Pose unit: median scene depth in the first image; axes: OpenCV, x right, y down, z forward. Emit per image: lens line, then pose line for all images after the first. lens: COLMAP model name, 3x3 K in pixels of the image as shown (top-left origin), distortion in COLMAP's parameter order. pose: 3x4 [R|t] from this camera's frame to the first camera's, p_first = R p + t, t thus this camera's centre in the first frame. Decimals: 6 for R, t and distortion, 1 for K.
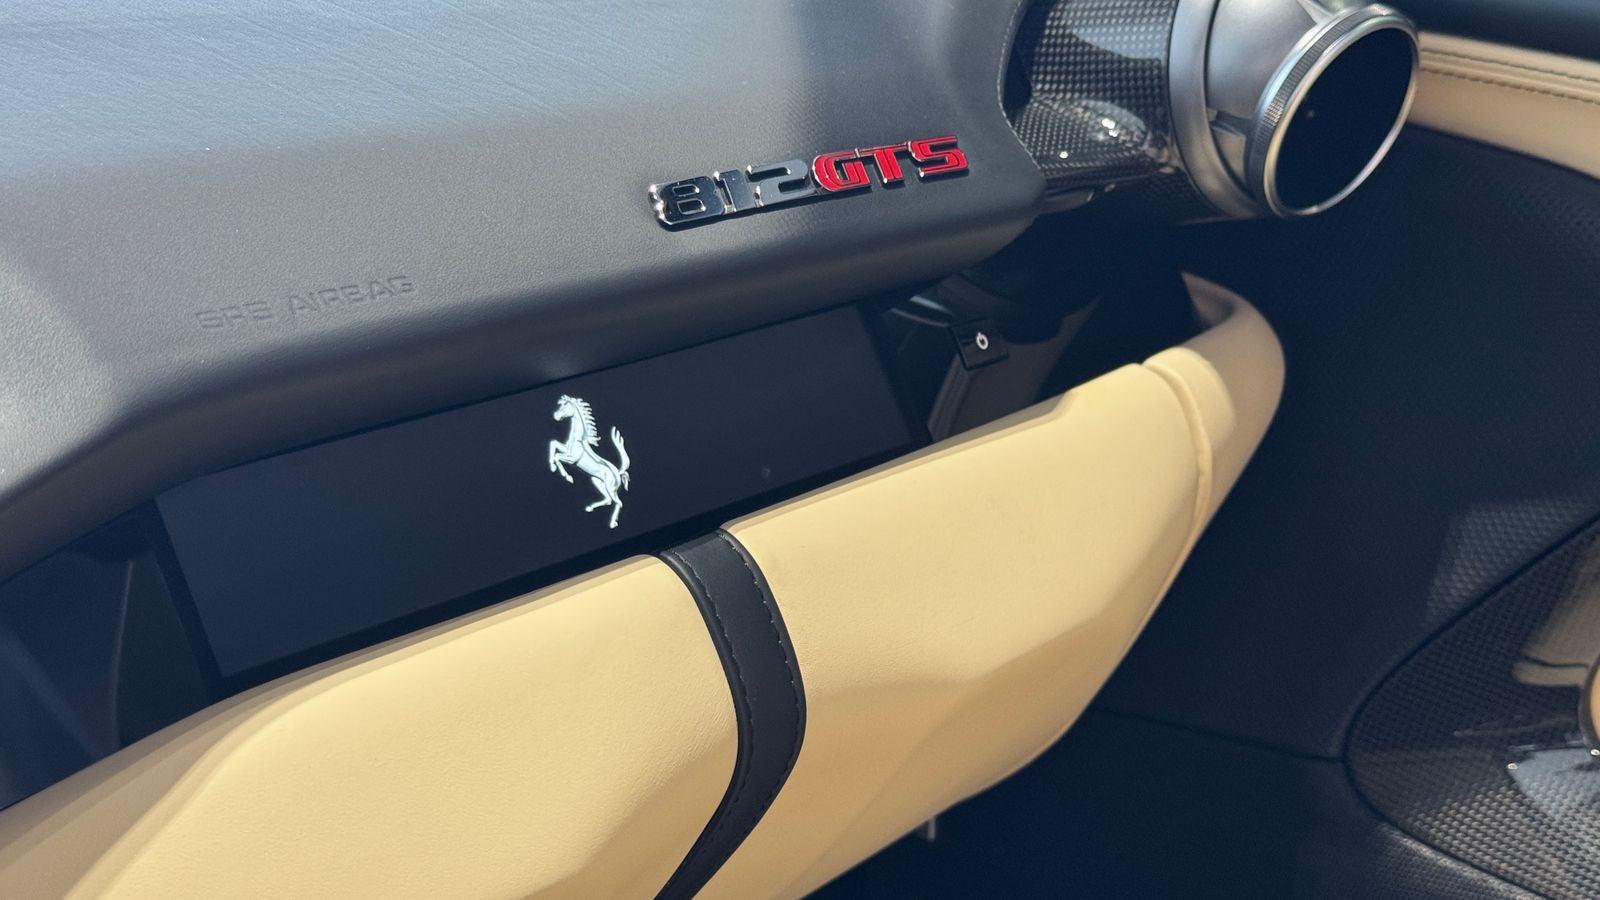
lens RADIAL K [[2164.0, 0, 800.0], [0, 2164.0, 450.0], [0, 0, 1]] dist [0.120197, 0.000674]
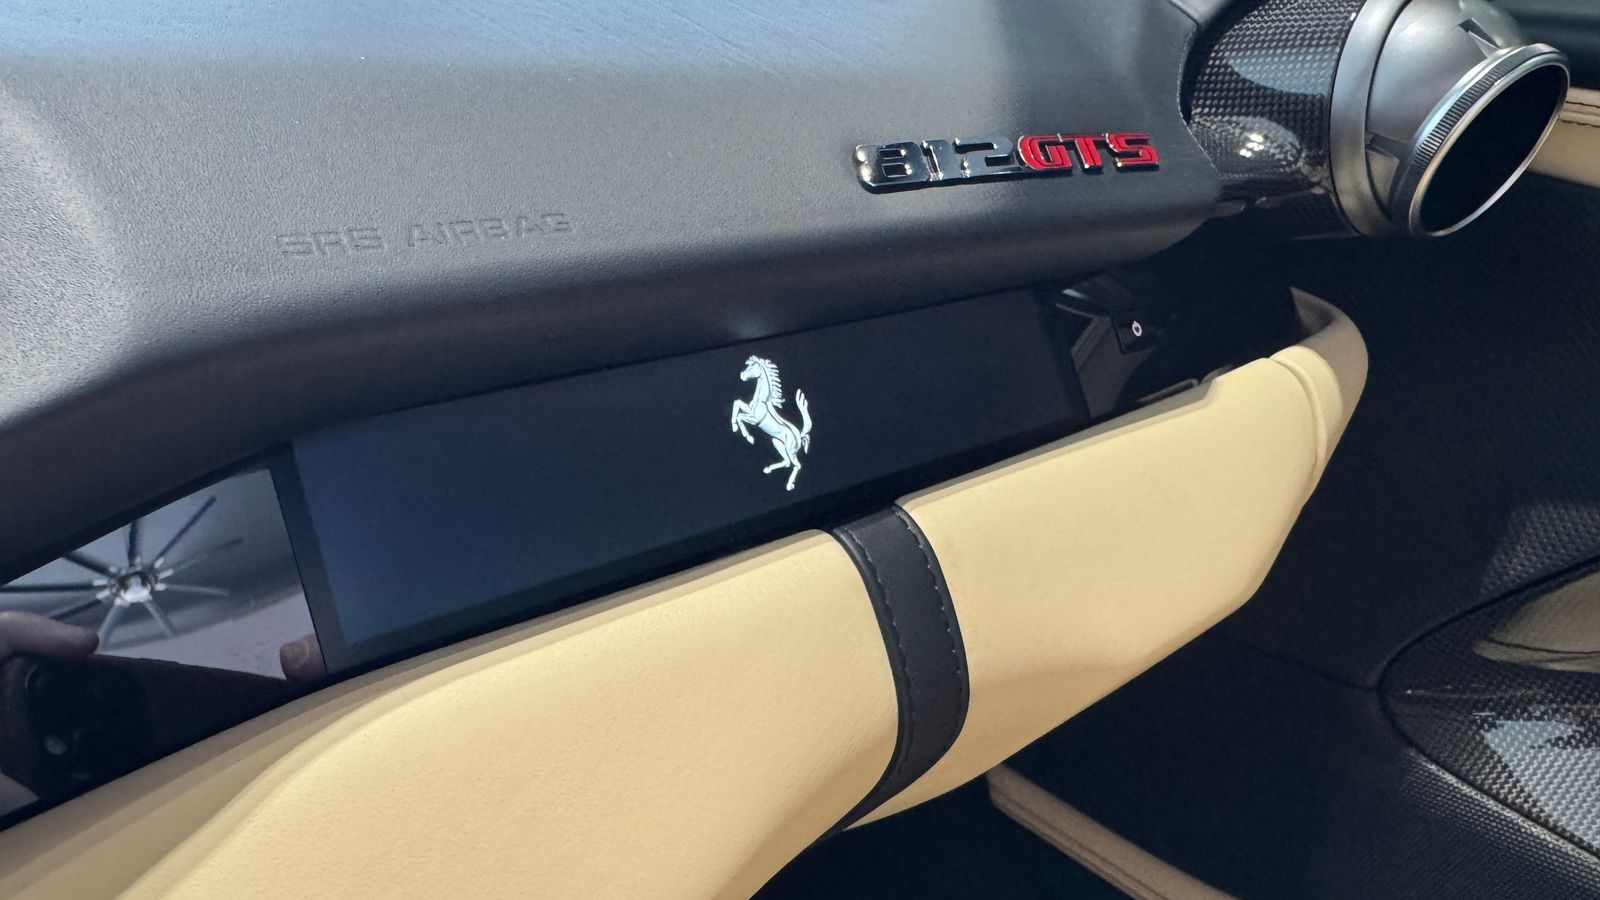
lens RADIAL K [[1201.5, 0, 740.7], [0, 1201.5, 456.7], [0, 0, 1]] dist [0.006979, -0.006925]
pose [[0.985664, 0.088314, -0.143760, -0.028461], [-0.077401, 0.993799, 0.079825, -0.022328], [0.149918, -0.067553, 0.986388, 0.430516]]
